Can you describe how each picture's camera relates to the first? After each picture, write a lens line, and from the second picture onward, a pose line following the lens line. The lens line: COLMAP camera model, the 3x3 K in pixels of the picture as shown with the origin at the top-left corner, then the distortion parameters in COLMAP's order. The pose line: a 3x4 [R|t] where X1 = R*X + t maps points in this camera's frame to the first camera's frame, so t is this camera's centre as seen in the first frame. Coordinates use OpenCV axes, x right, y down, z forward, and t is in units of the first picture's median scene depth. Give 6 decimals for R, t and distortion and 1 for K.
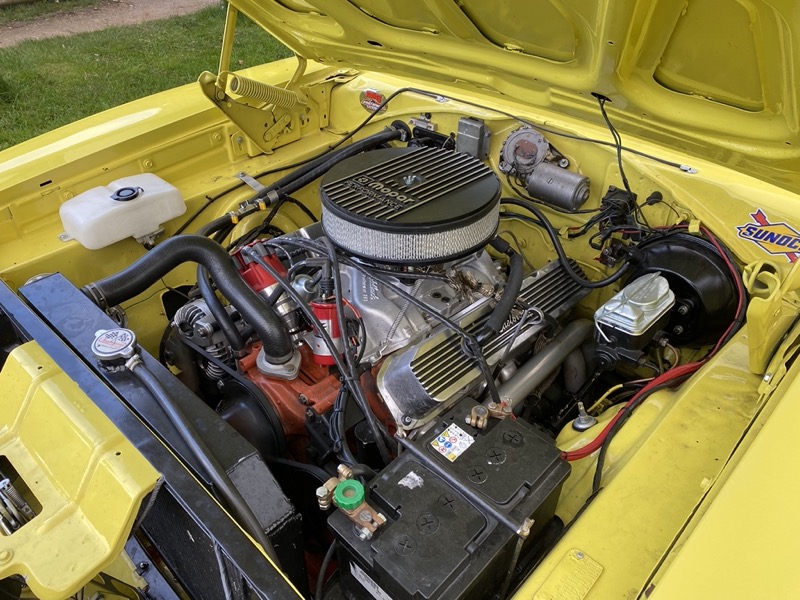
lens RADIAL K [[602.9, 0, 396.1], [0, 602.9, 294.3], [0, 0, 1]] dist [0.003439, -0.001540]
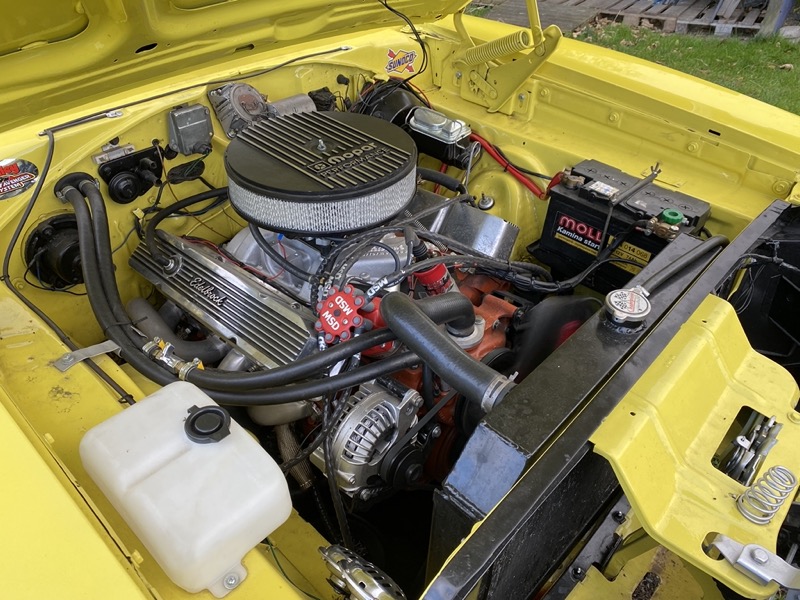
lens RADIAL K [[602.9, 0, 396.1], [0, 602.9, 294.3], [0, 0, 1]] dist [0.003439, -0.001540]
pose [[-0.002666, -0.612423, 0.790526, -0.813215], [0.580047, 0.643003, 0.500092, -0.416568], [-0.814578, 0.459875, 0.353520, 0.629188]]
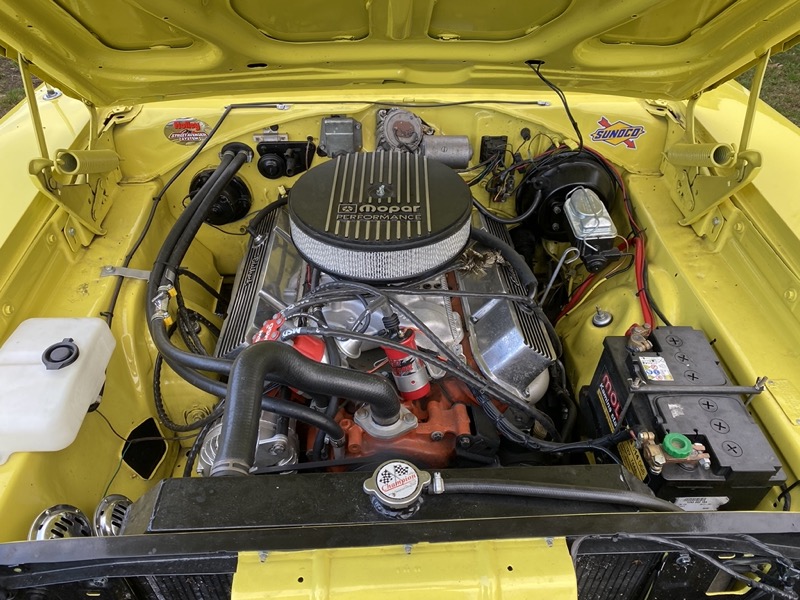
lens RADIAL K [[599.1, 0, 377.6], [0, 599.1, 295.5], [0, 0, 1]] dist [0.043593, -0.081929]
pose [[0.699711, -0.448428, 0.556162, -0.562031], [0.413916, 0.888962, 0.196012, -0.218595], [-0.582304, 0.093053, 0.807628, 0.217443]]
